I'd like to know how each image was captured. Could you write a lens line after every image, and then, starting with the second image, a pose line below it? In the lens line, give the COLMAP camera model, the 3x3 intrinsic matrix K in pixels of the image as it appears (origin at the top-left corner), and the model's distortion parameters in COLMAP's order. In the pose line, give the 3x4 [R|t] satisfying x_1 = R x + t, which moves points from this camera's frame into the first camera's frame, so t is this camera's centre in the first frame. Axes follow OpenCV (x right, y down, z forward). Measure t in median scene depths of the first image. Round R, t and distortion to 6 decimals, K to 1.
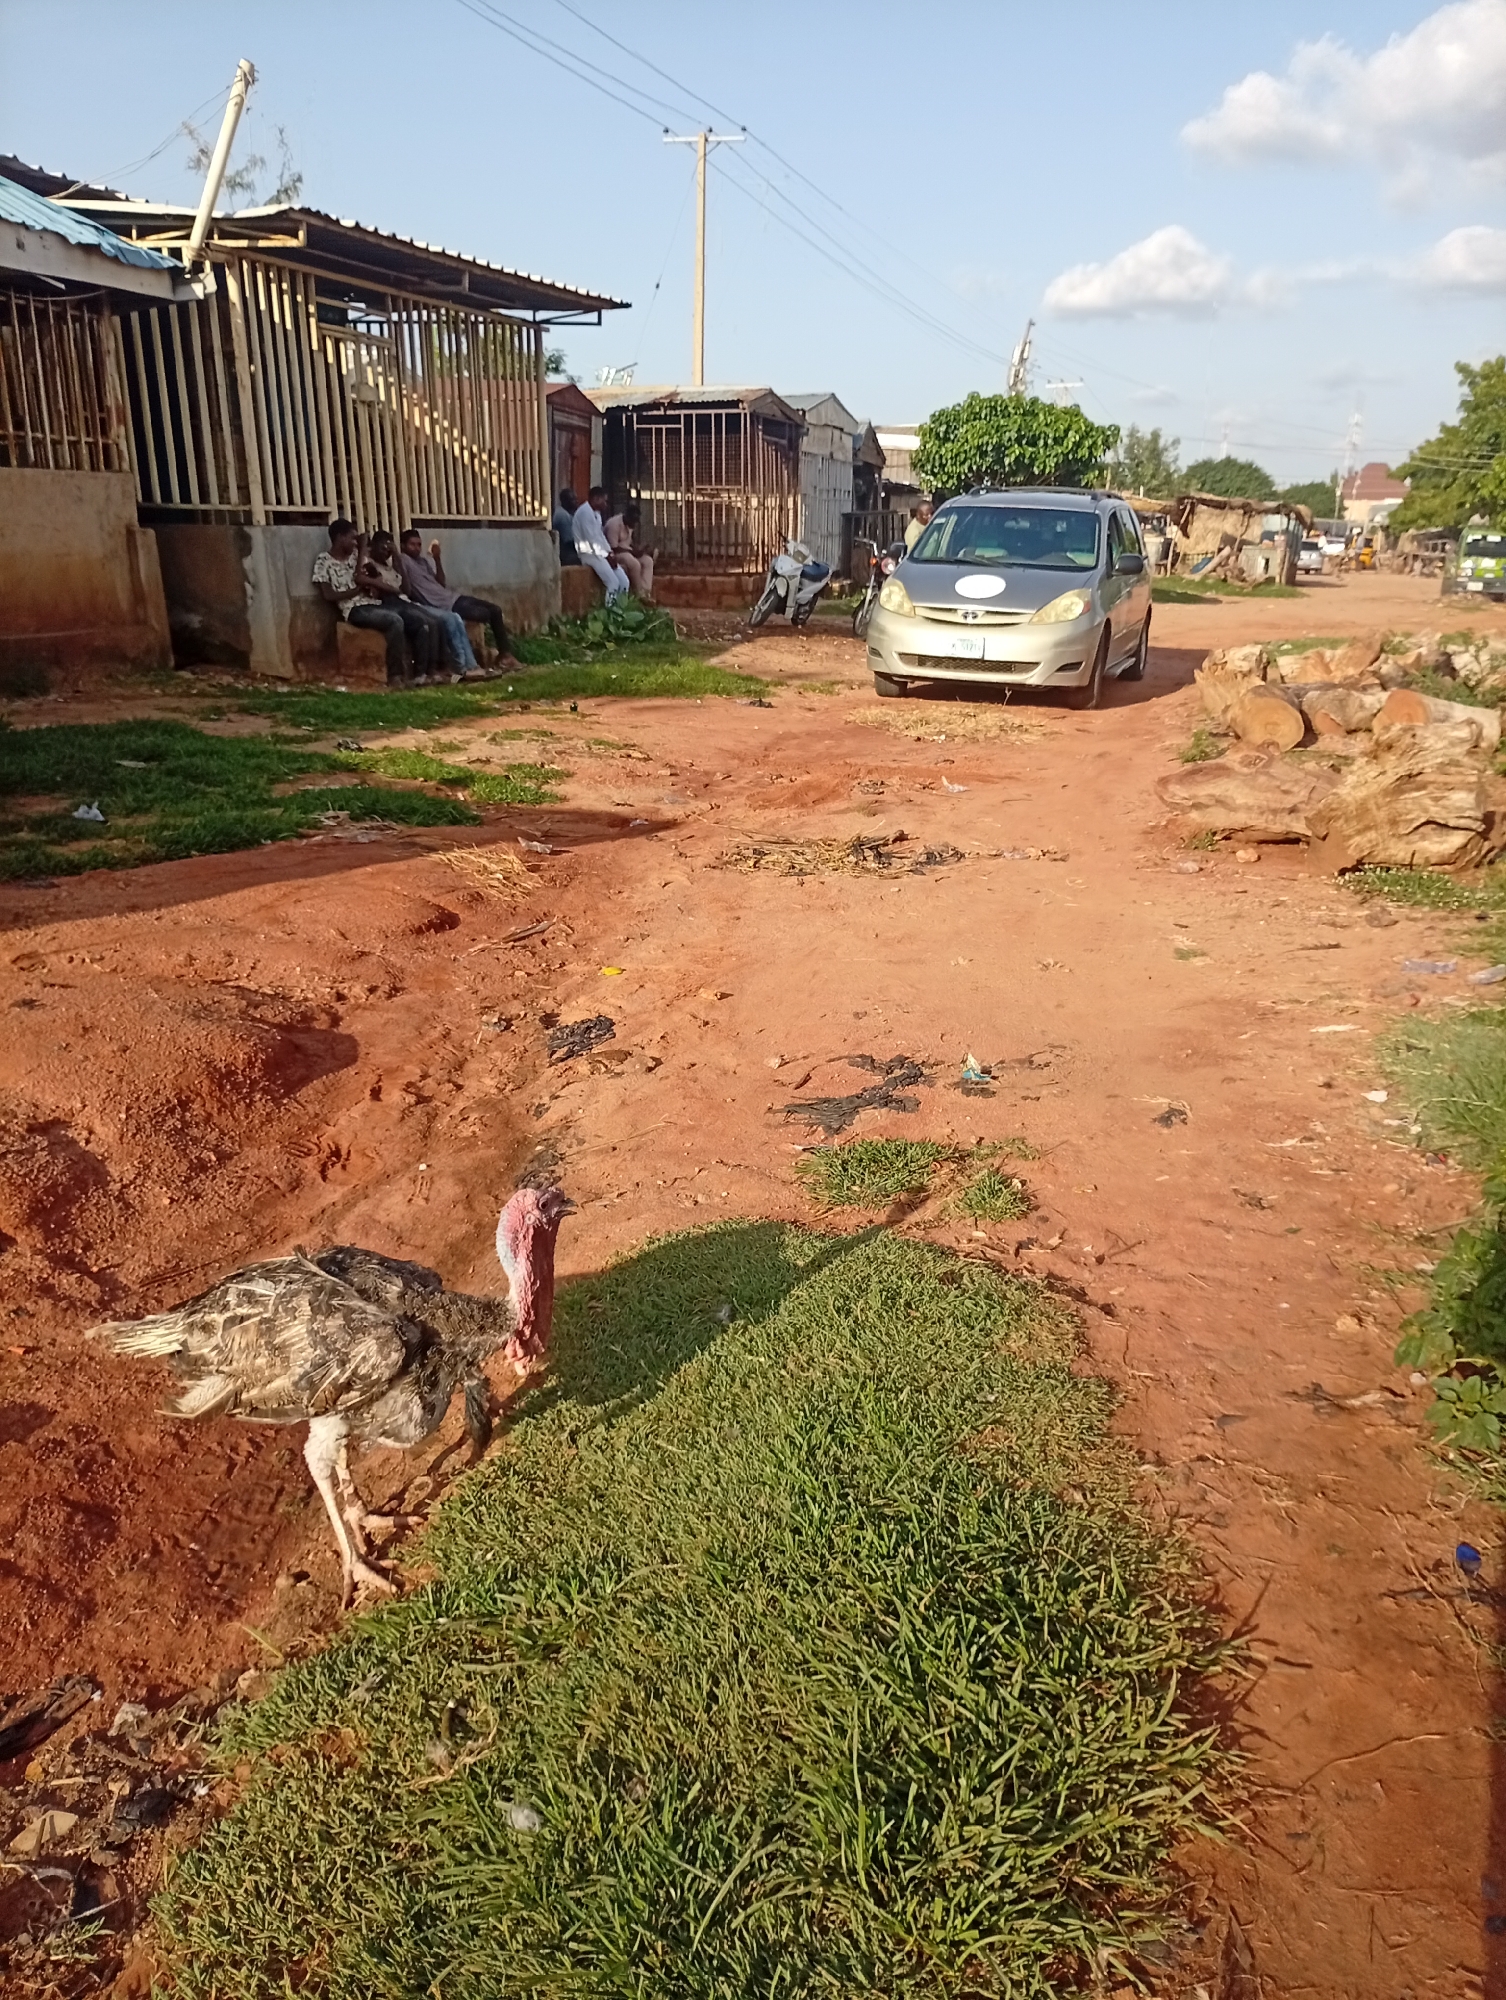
lens RADIAL K [[1545.1, 0, 753.0], [0, 1545.1, 1000.0], [0, 0, 1]] dist [0.044026, -0.205796]
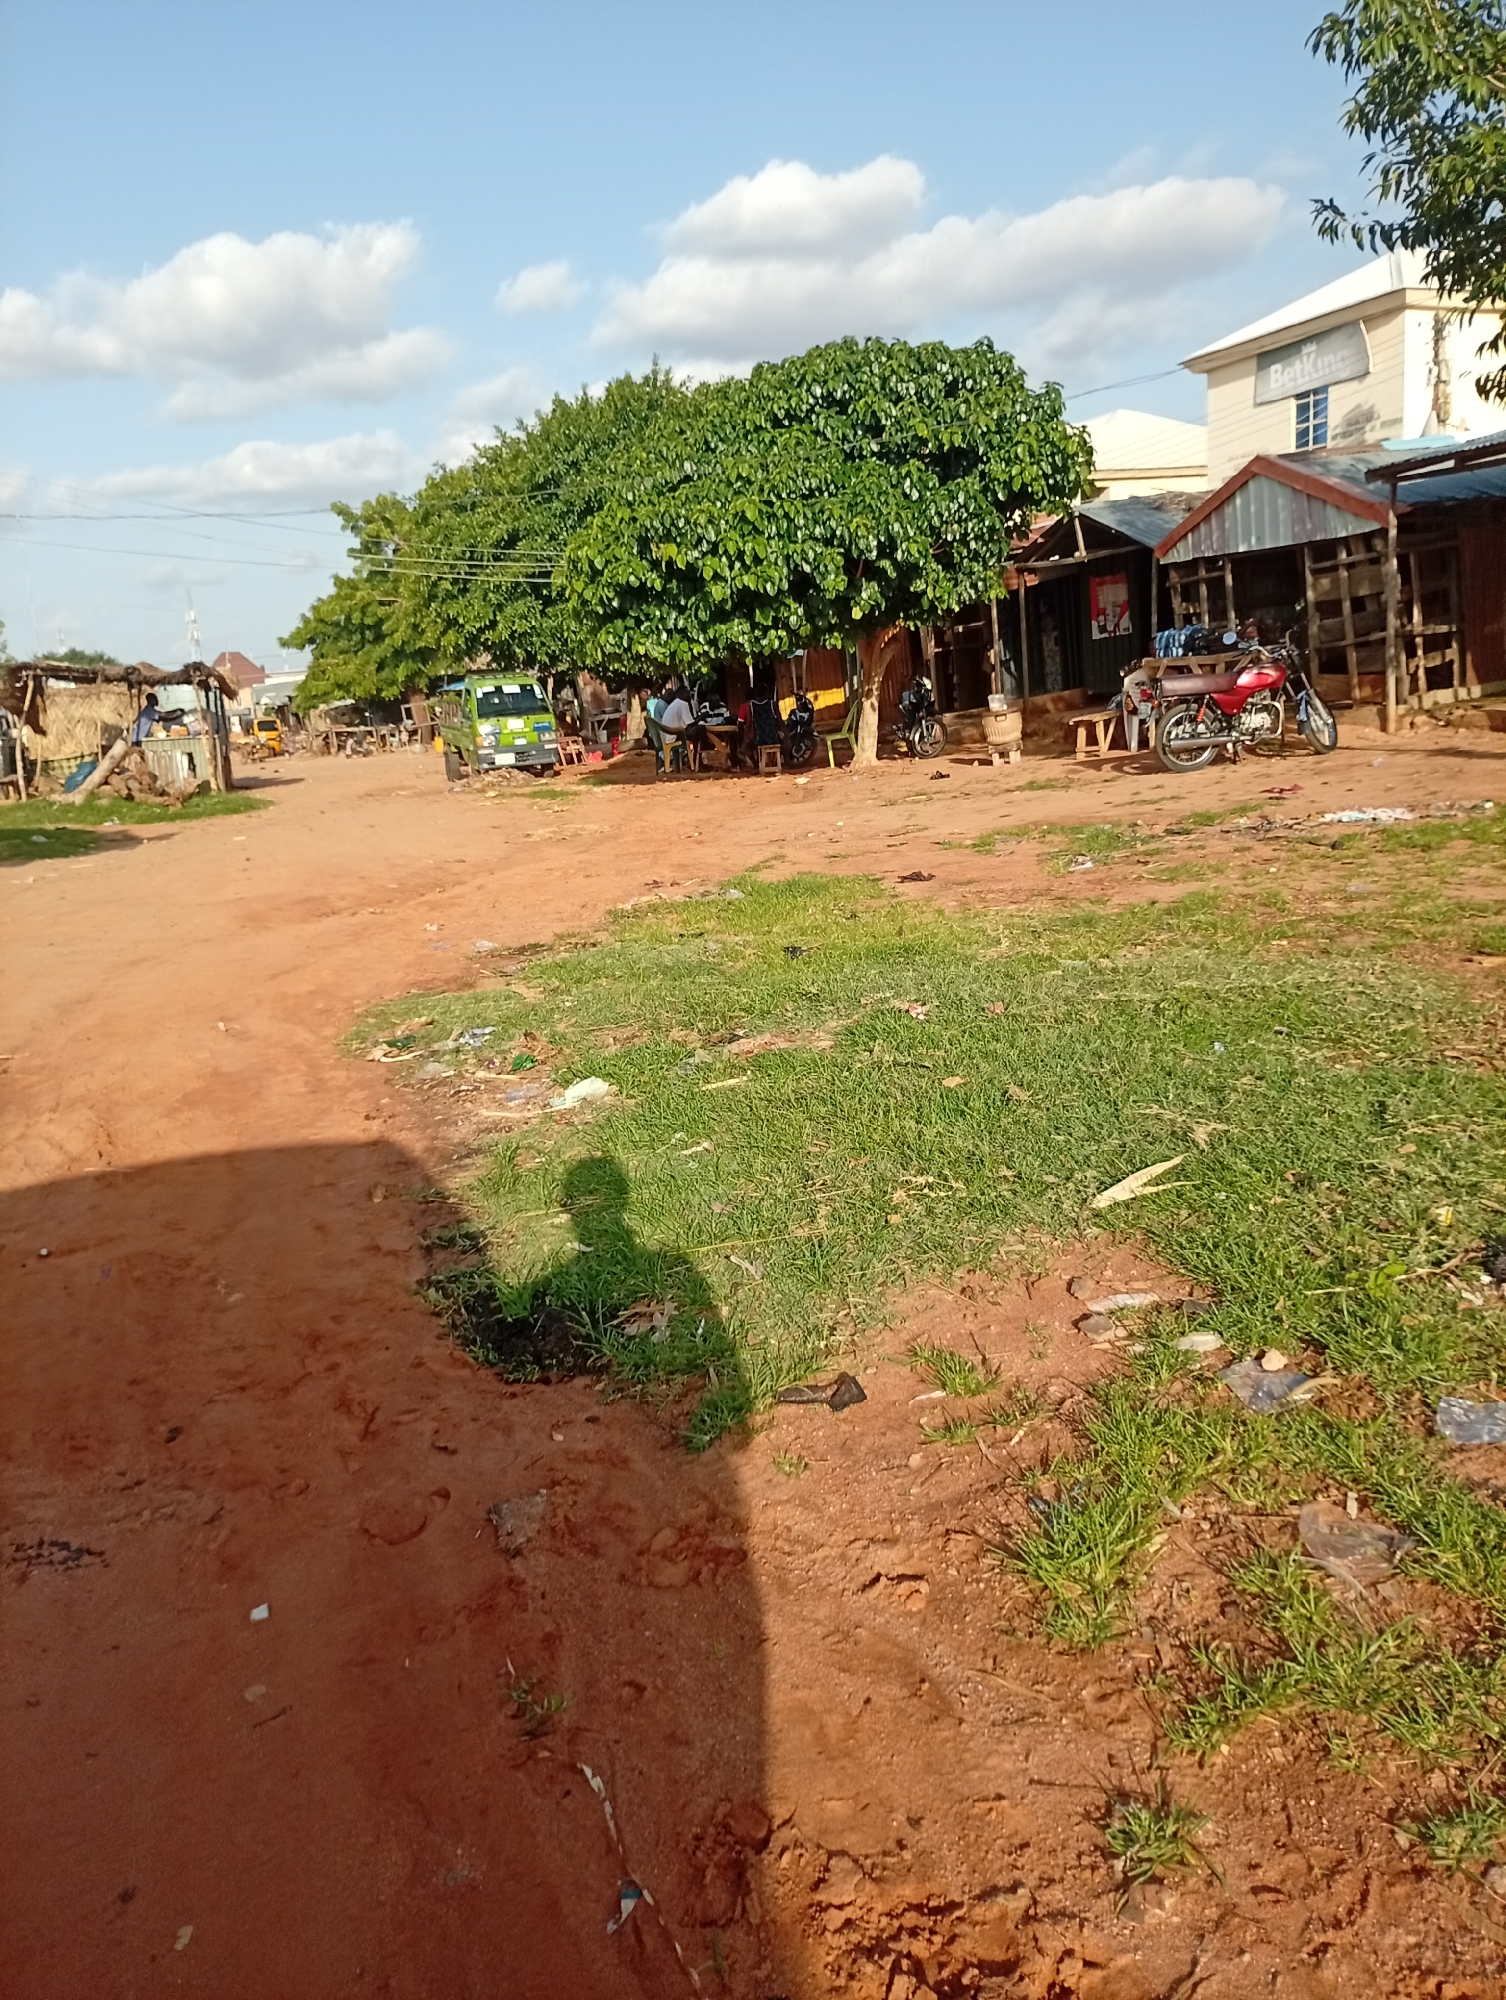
lens RADIAL K [[1468.2, 0, 753.0], [0, 1468.2, 1000.0], [0, 0, 1]] dist [0.045933, -0.057430]
pose [[0.760435, -0.203420, 0.616733, 0.117573], [0.270314, 0.962643, -0.015785, -0.118129], [-0.590482, 0.178715, 0.787014, 0.411938]]
